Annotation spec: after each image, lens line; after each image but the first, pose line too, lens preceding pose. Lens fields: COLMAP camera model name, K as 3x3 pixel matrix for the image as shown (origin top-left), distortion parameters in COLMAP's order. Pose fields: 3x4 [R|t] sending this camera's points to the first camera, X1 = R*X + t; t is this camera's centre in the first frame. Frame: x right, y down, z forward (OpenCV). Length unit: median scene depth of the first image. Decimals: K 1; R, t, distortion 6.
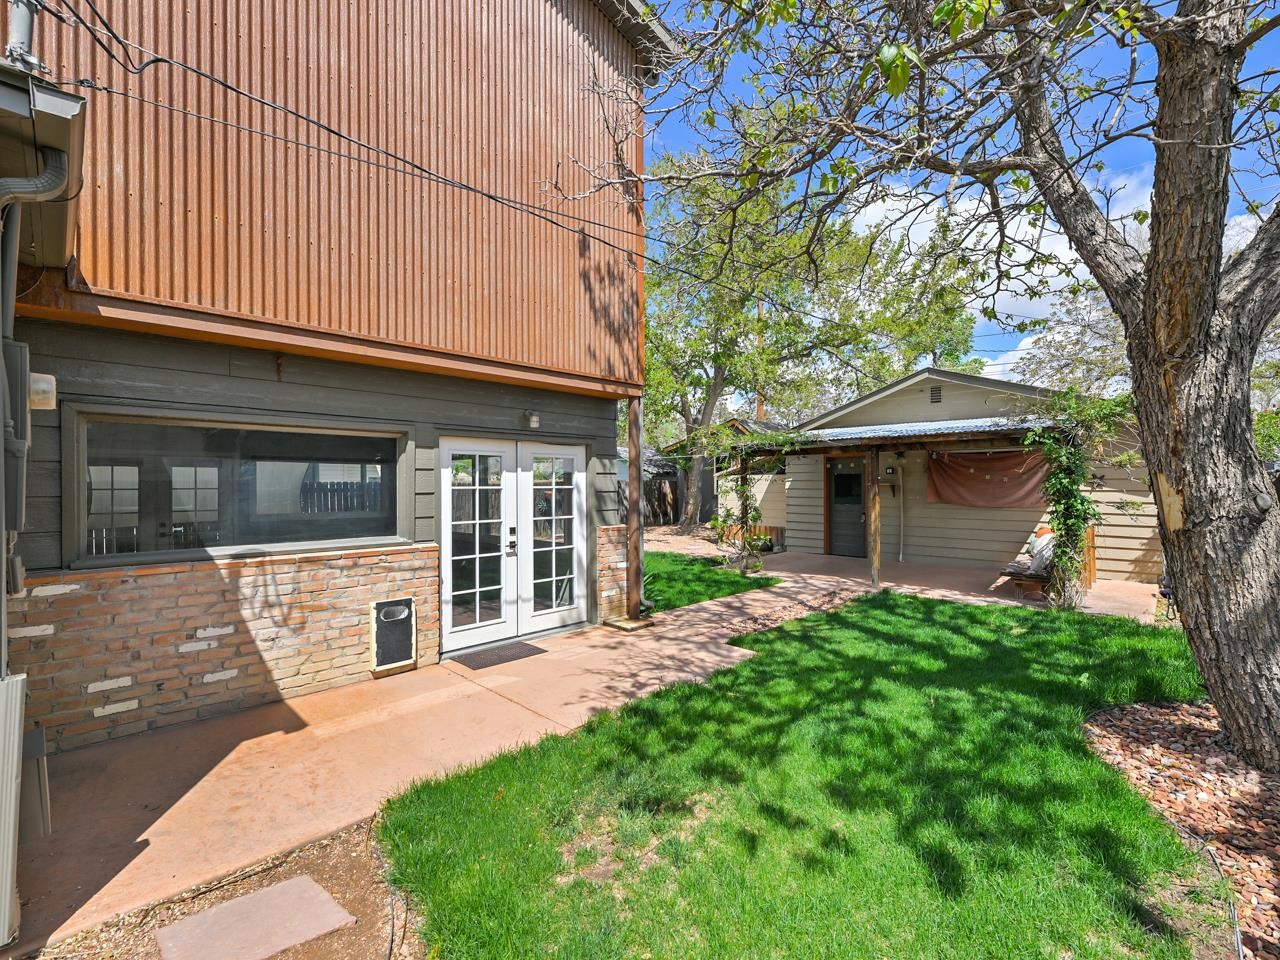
lens RADIAL K [[574.0, 0, 641.2], [0, 574.0, 483.9], [0, 0, 1]] dist [0.003123, 0.001258]
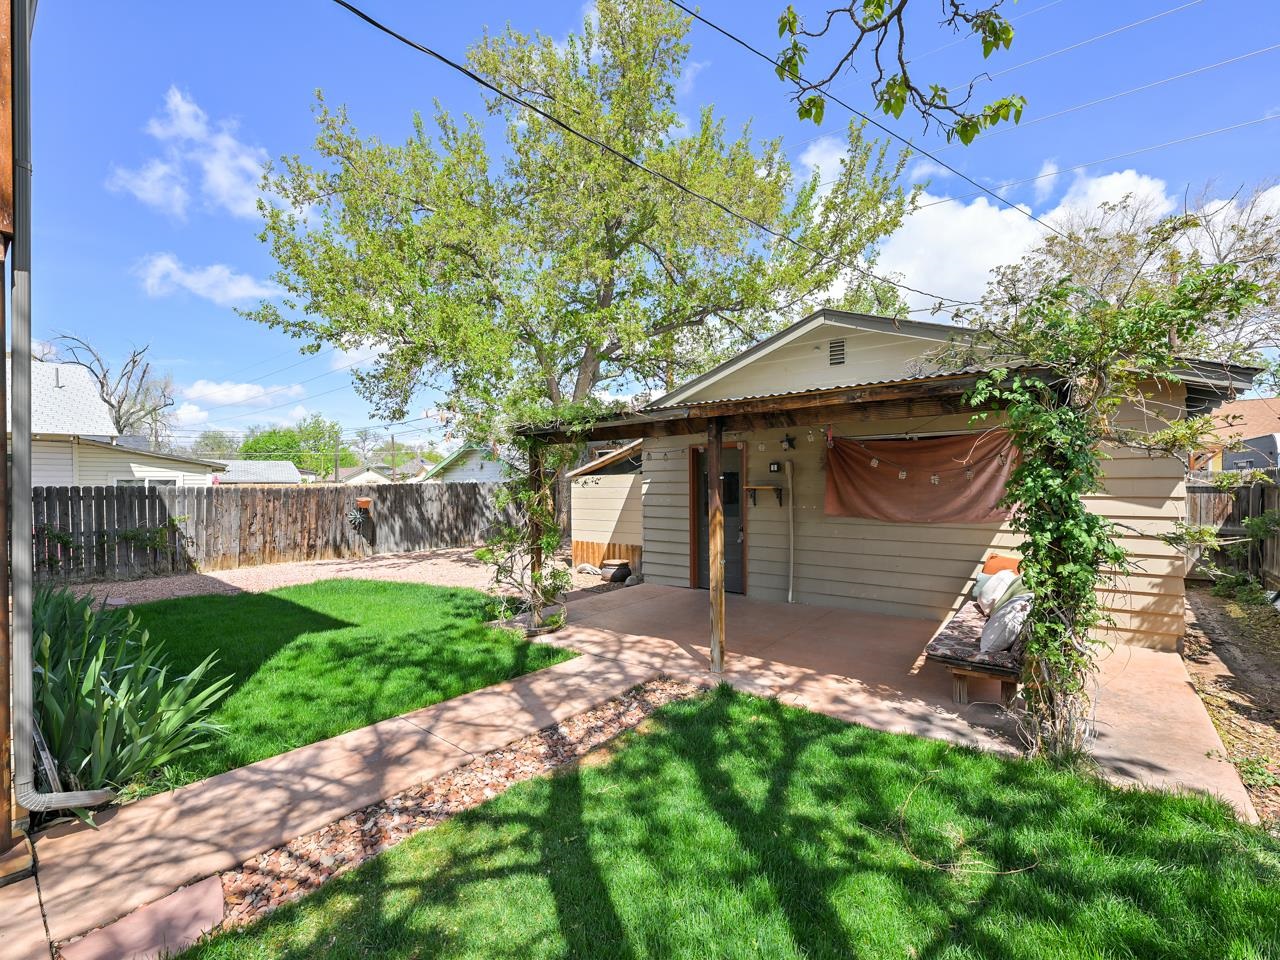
lens RADIAL K [[574.0, 0, 638.9], [0, 574.0, 481.9], [0, 0, 1]] dist [0.003123, 0.001258]
pose [[0.996789, -0.005953, 0.079854, 0.341039], [0.006380, 0.999967, -0.005104, -0.005271], [-0.079821, 0.005597, 0.996794, 0.527306]]
